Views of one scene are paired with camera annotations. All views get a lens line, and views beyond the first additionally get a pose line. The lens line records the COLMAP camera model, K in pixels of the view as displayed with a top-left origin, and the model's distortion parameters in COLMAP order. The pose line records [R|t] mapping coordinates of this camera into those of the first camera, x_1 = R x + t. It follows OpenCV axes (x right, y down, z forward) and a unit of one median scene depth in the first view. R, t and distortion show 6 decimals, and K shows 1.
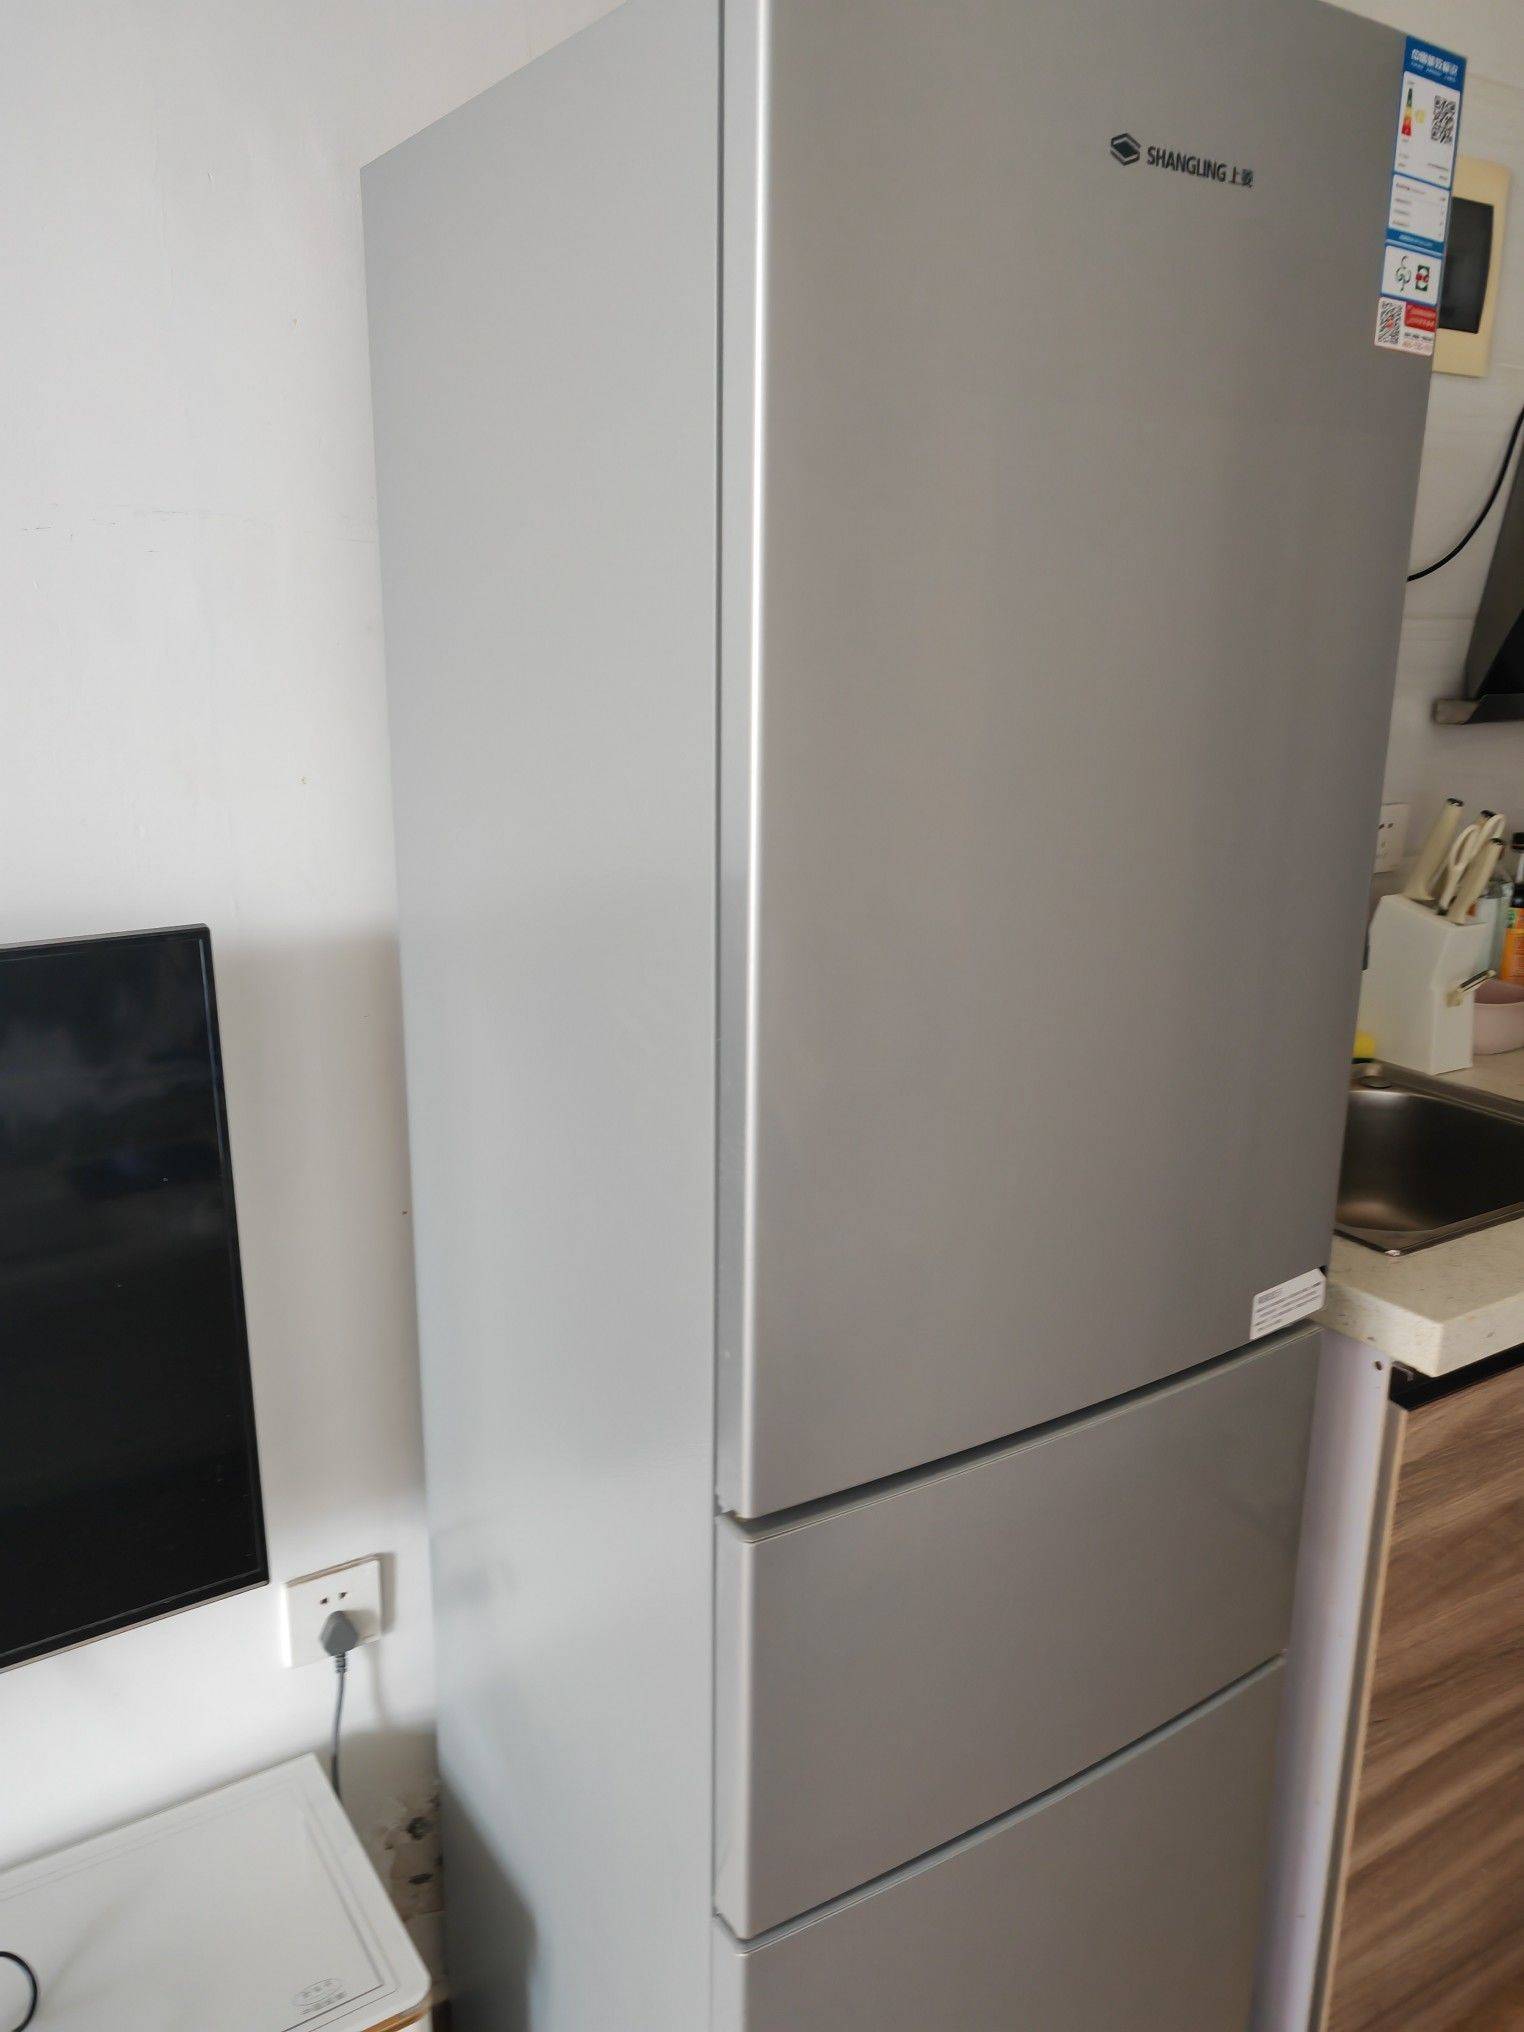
lens RADIAL K [[1561.1, 0, 755.8], [0, 1561.1, 1016.1], [0, 0, 1]] dist [0.034096, -0.024672]
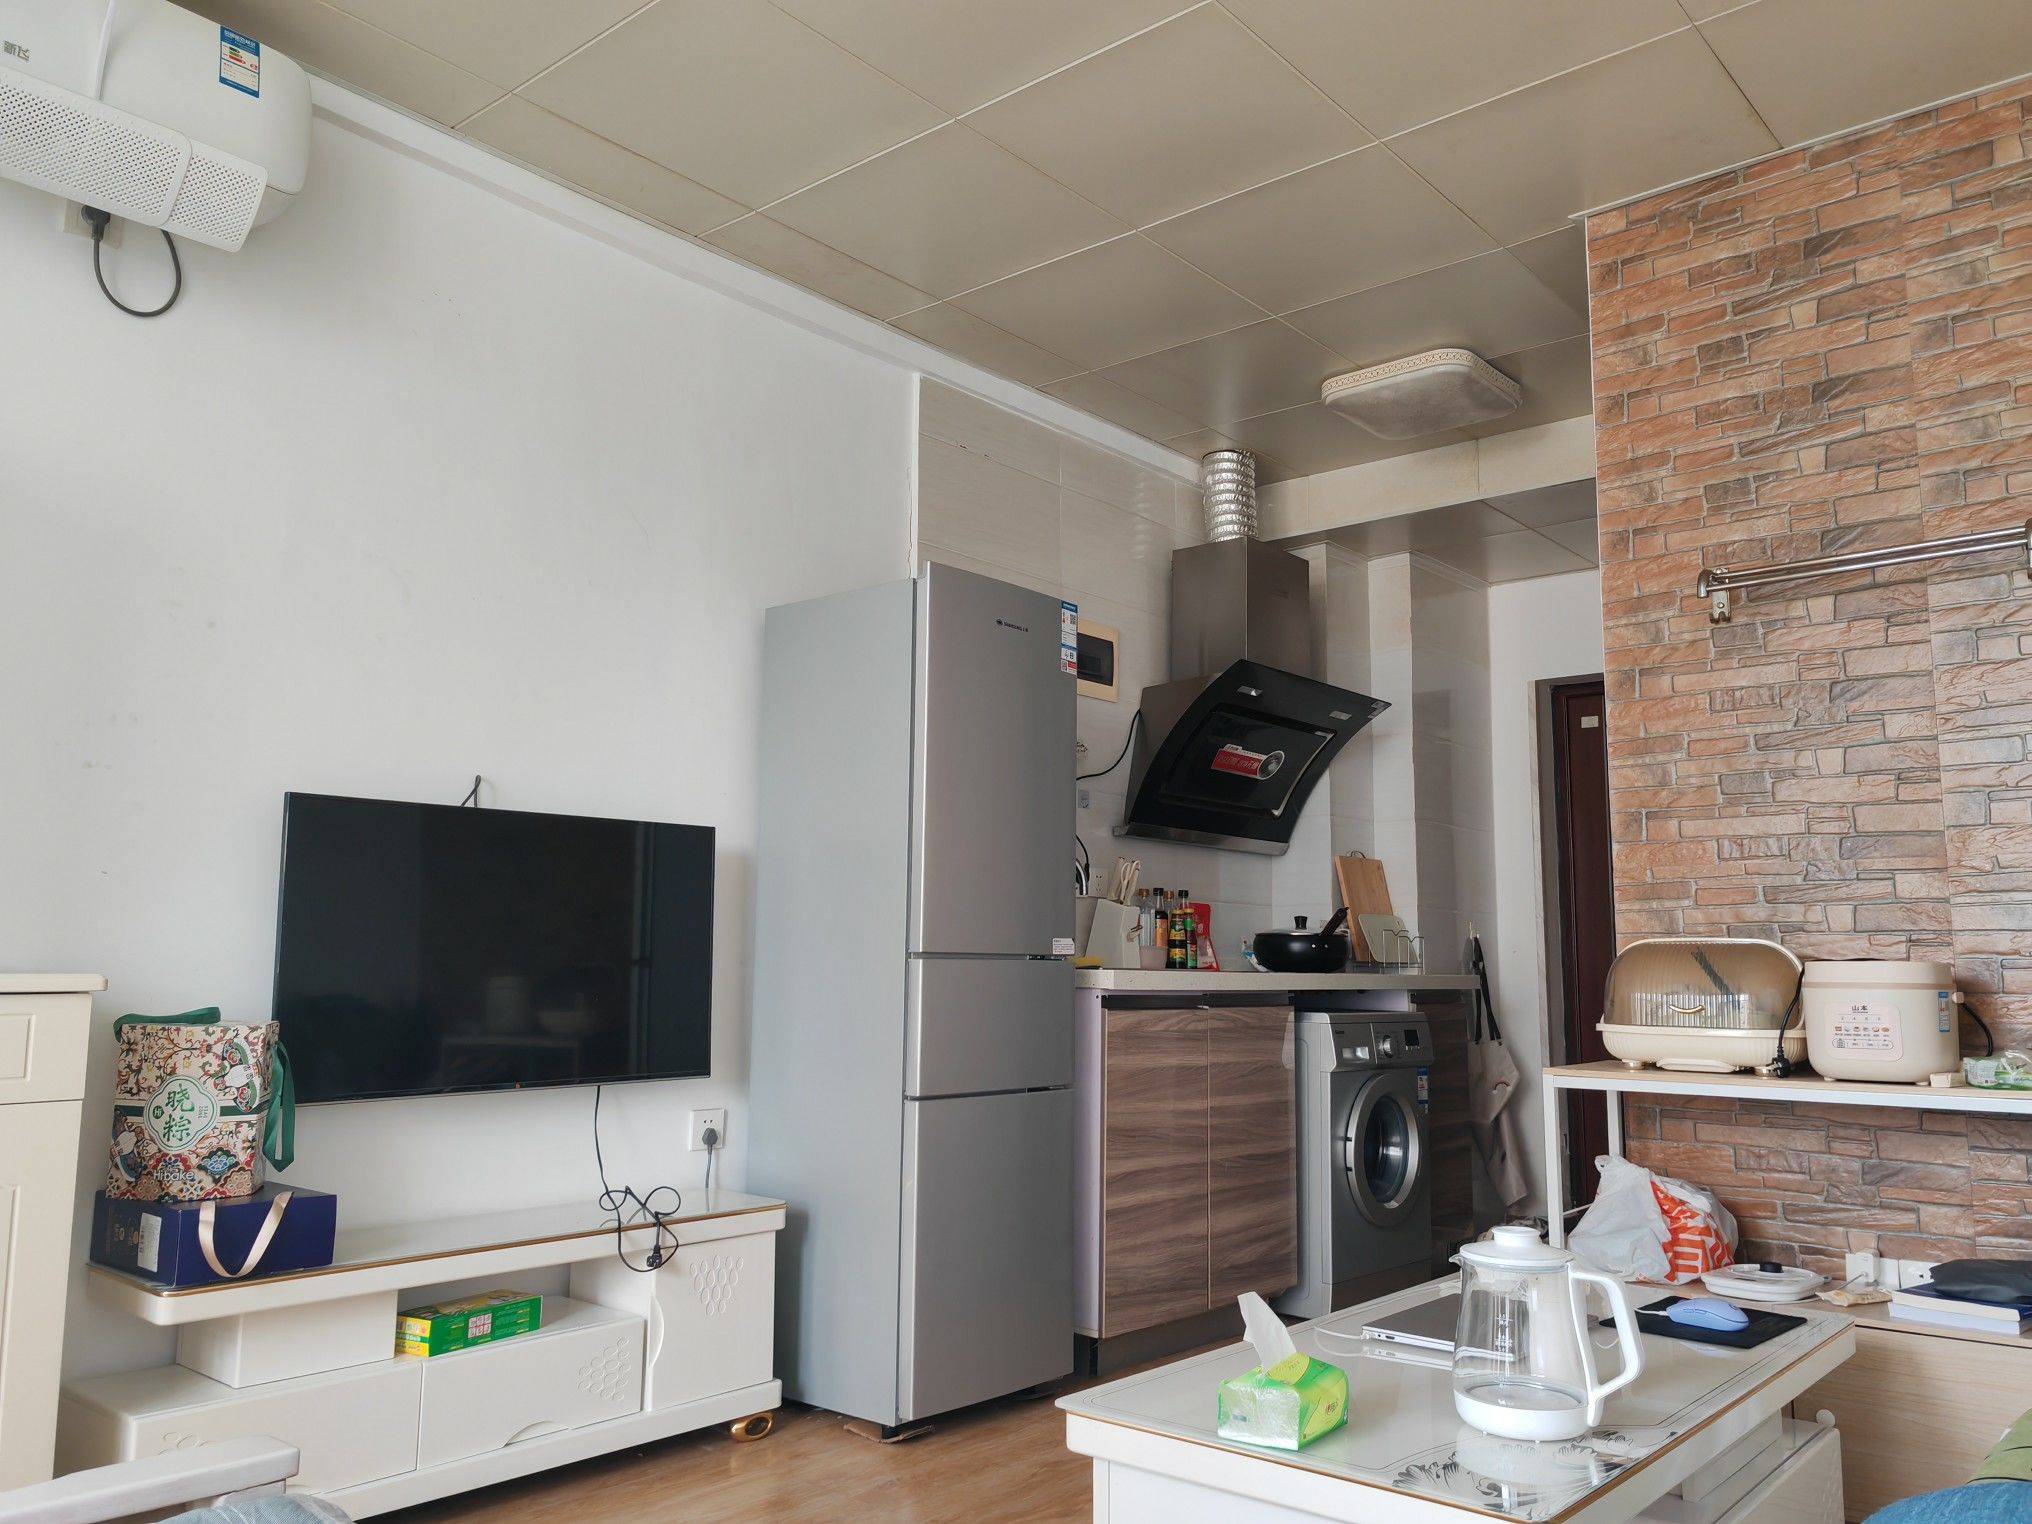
lens RADIAL K [[1561.1, 0, 1018.4], [0, 1561.1, 769.2], [0, 0, 1]] dist [0.034096, -0.024672]
pose [[0.959702, 0.035462, 0.278772, -0.503197], [0.069981, 0.930596, -0.359297, 0.767383], [-0.272165, 0.364327, 0.890613, -1.506664]]
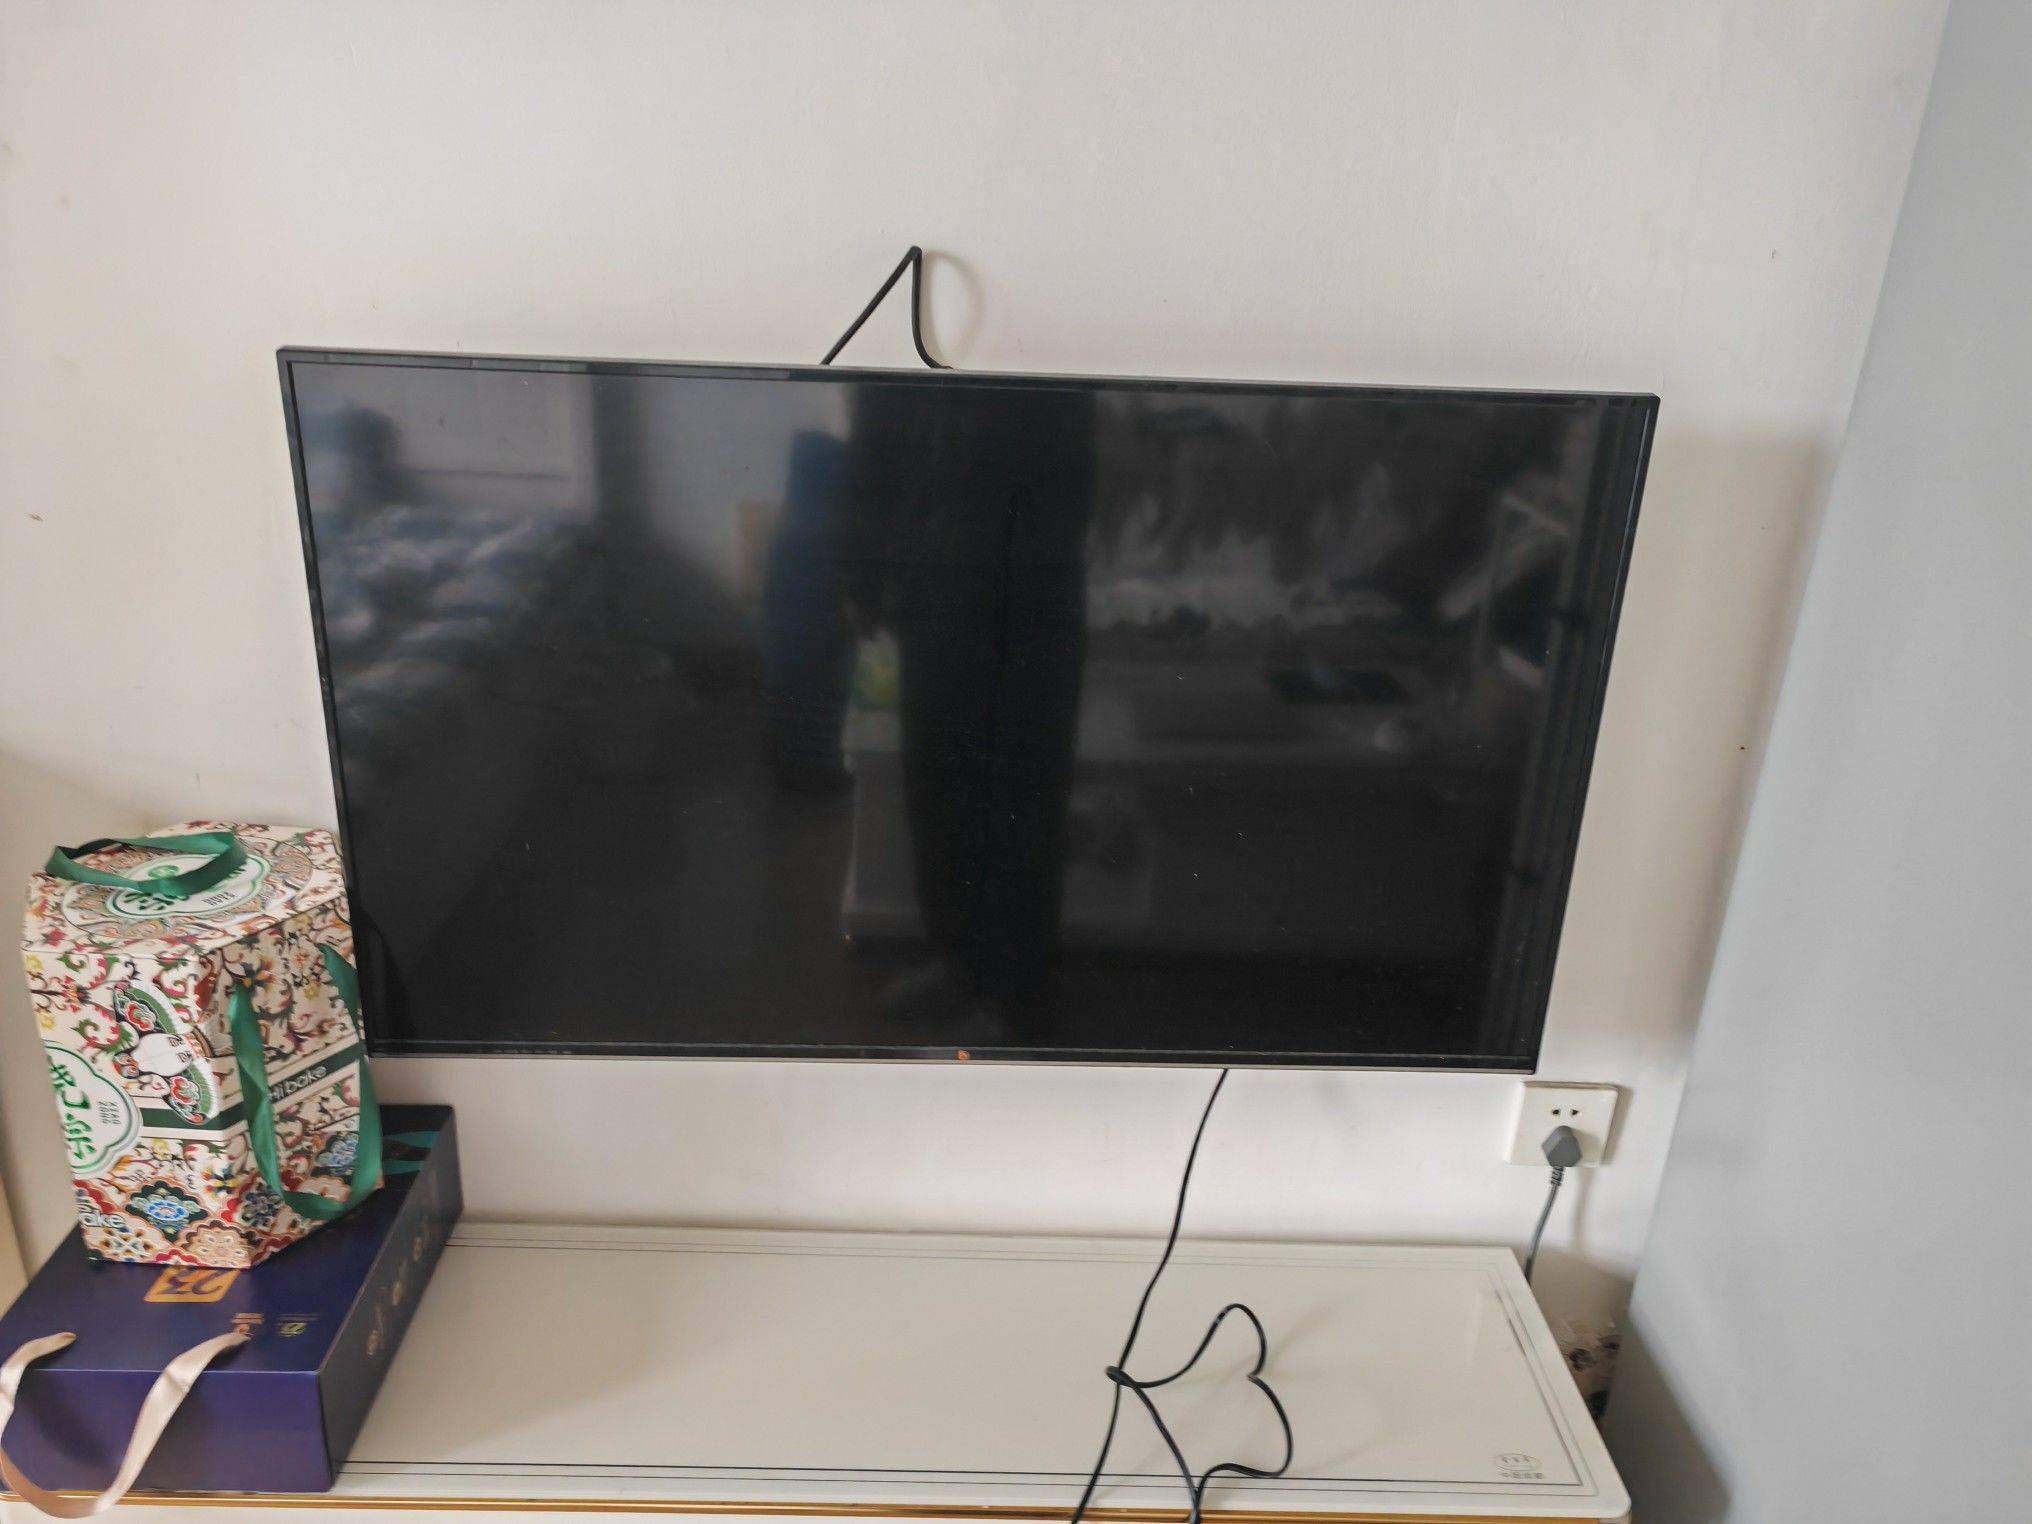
lens RADIAL K [[1561.1, 0, 1017.8], [0, 1561.1, 752.9], [0, 0, 1]] dist [0.034096, -0.024672]
pose [[0.851974, 0.213848, -0.477923, -0.137111], [-0.165567, 0.975986, 0.141558, 0.064606], [0.496718, -0.041475, 0.866921, -0.024721]]
